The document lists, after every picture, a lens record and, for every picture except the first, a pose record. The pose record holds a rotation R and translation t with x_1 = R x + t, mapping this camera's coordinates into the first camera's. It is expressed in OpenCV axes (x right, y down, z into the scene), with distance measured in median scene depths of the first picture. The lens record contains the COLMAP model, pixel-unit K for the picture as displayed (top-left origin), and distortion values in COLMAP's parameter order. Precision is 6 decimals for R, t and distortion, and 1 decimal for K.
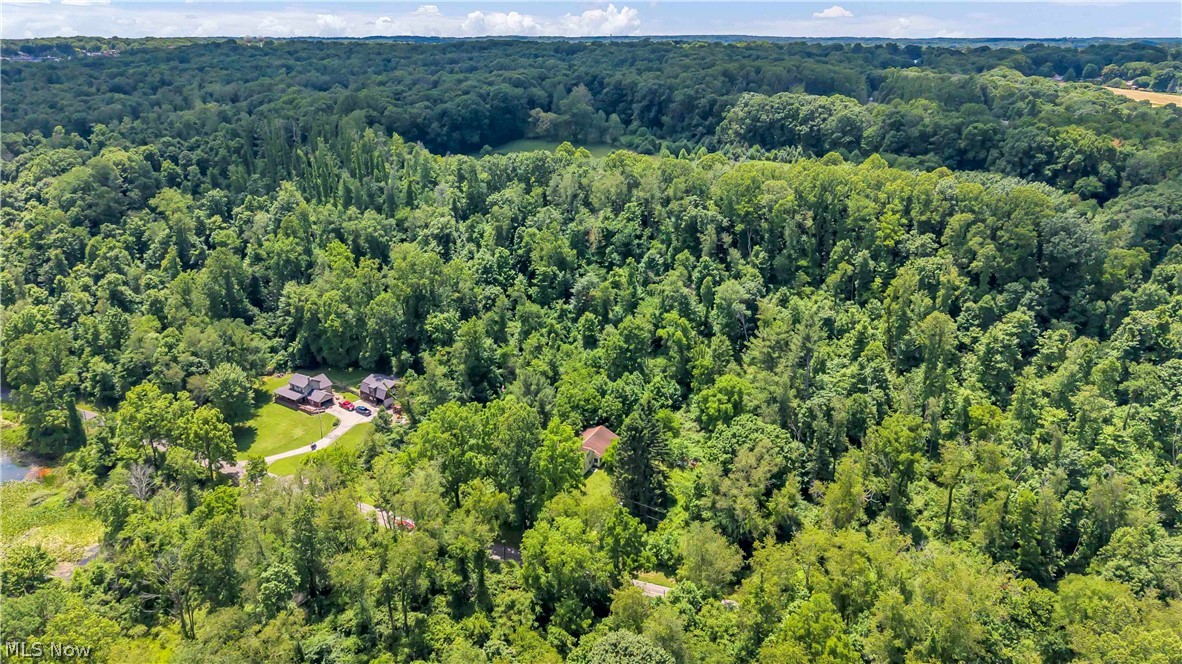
lens RADIAL K [[787.9, 0, 591.0], [0, 787.9, 332.0], [0, 0, 1]] dist [0.095533, -0.138285]
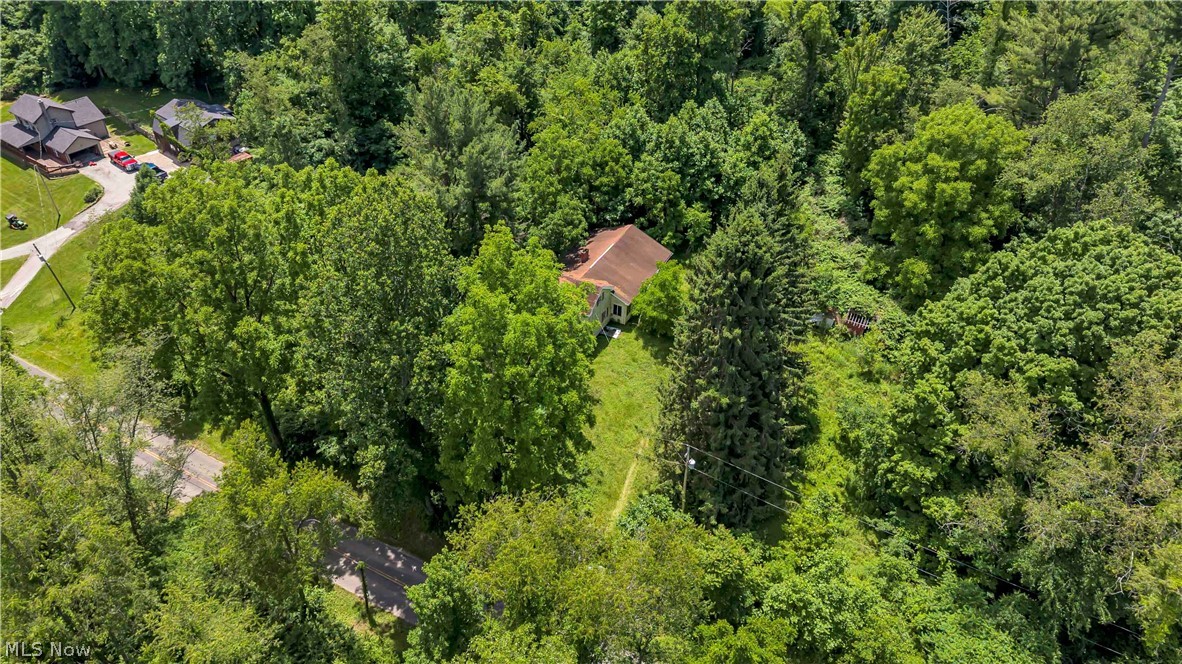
lens RADIAL K [[787.9, 0, 591.0], [0, 787.9, 332.0], [0, 0, 1]] dist [0.095533, -0.138285]
pose [[0.999757, 0.021870, -0.002844, -0.006190], [-0.020024, 0.954223, 0.298424, 0.044482], [0.009240, -0.298294, 0.954429, 0.555506]]
